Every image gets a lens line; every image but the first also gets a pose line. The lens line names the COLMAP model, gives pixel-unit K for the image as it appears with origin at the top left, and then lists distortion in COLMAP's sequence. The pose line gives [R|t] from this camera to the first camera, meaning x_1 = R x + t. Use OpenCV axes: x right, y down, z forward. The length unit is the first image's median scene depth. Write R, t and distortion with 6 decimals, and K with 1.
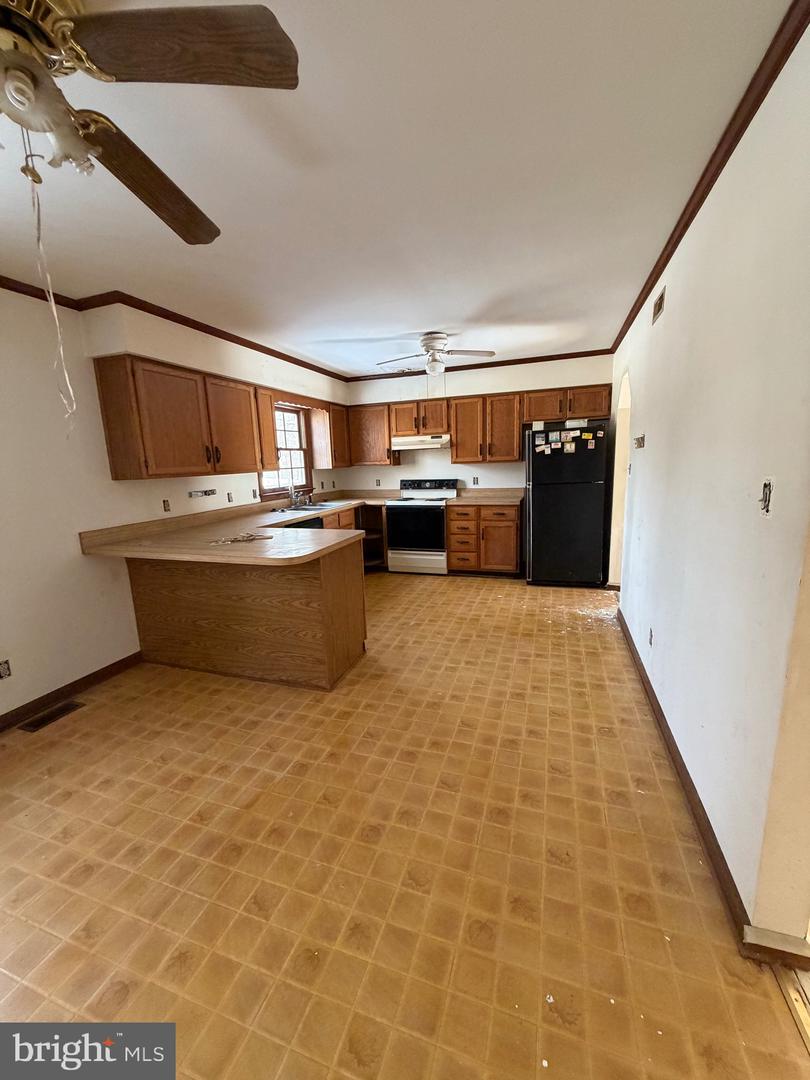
lens RADIAL K [[429.4, 0, 405.0], [0, 429.4, 537.3], [0, 0, 1]] dist [0.003014, -0.000303]
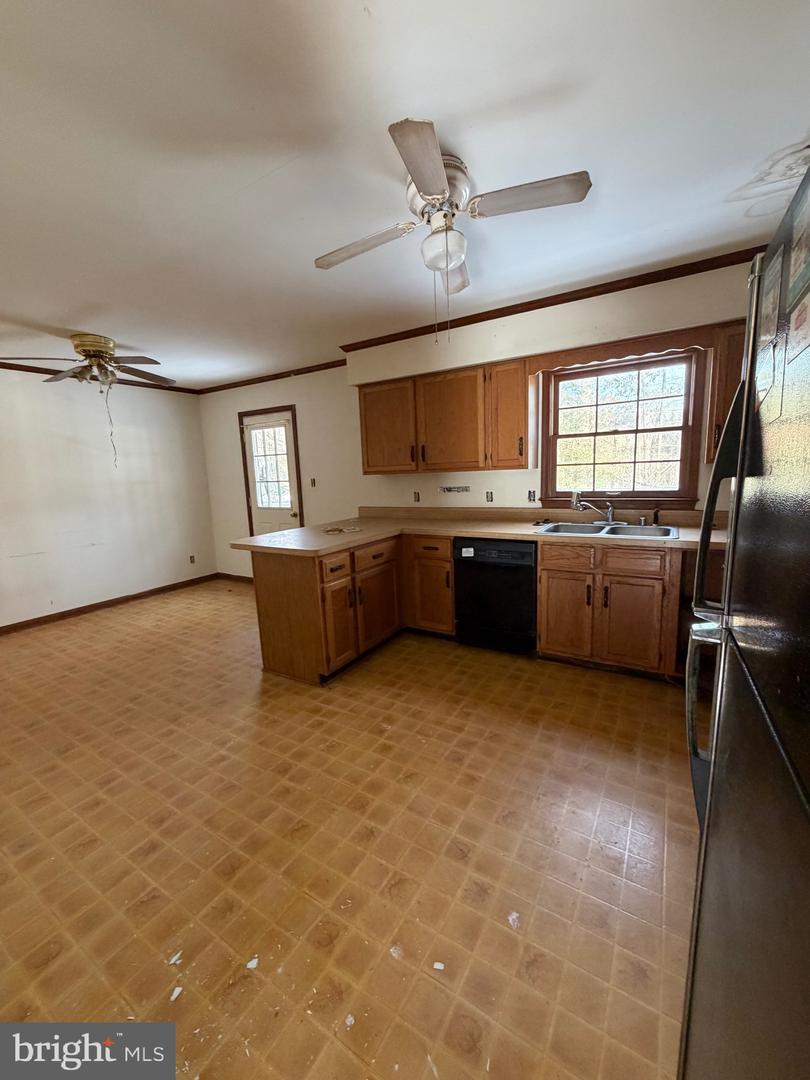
lens RADIAL K [[429.4, 0, 405.0], [0, 429.4, 537.3], [0, 0, 1]] dist [0.003014, -0.000303]
pose [[-0.222019, 0.197217, -0.954889, 0.740075], [-0.124101, 0.965651, 0.228294, -0.282365], [0.967113, 0.169188, -0.189918, 1.471072]]
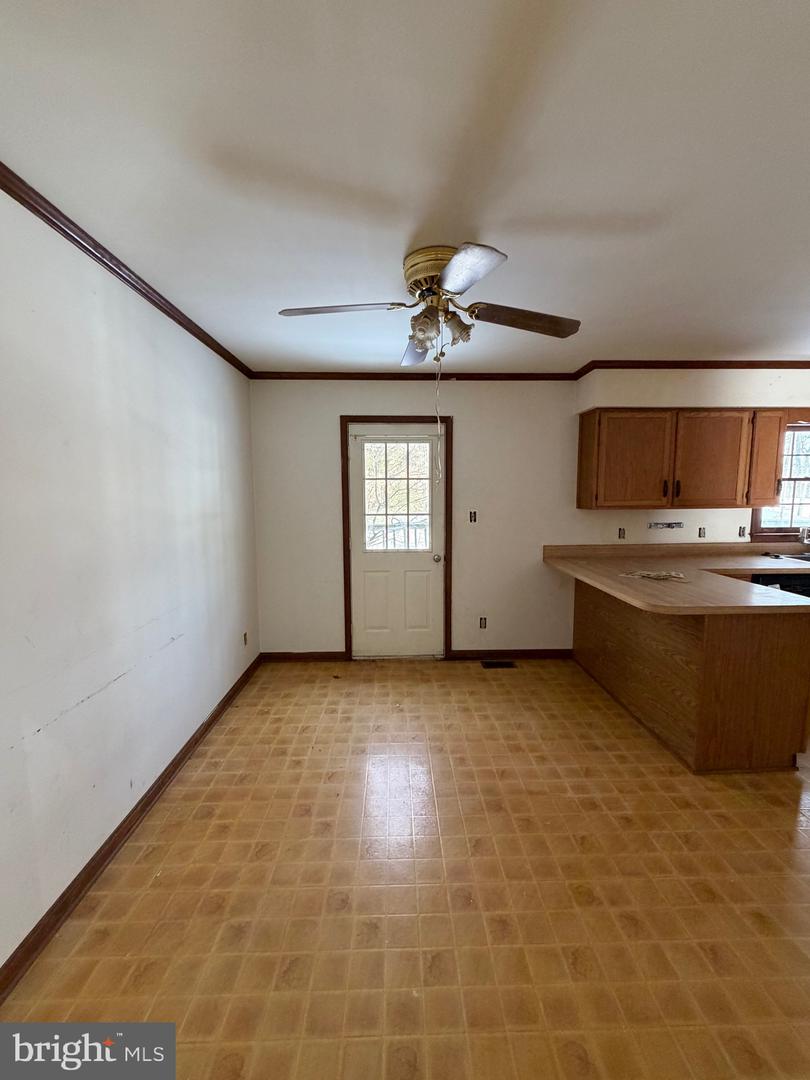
lens RADIAL K [[429.4, 0, 405.0], [0, 429.4, 537.3], [0, 0, 1]] dist [0.003014, -0.000303]
pose [[0.350824, 0.133873, -0.926823, 0.336475], [-0.170172, 0.982364, 0.077481, -0.065922], [0.920850, 0.130537, 0.367418, 0.096211]]
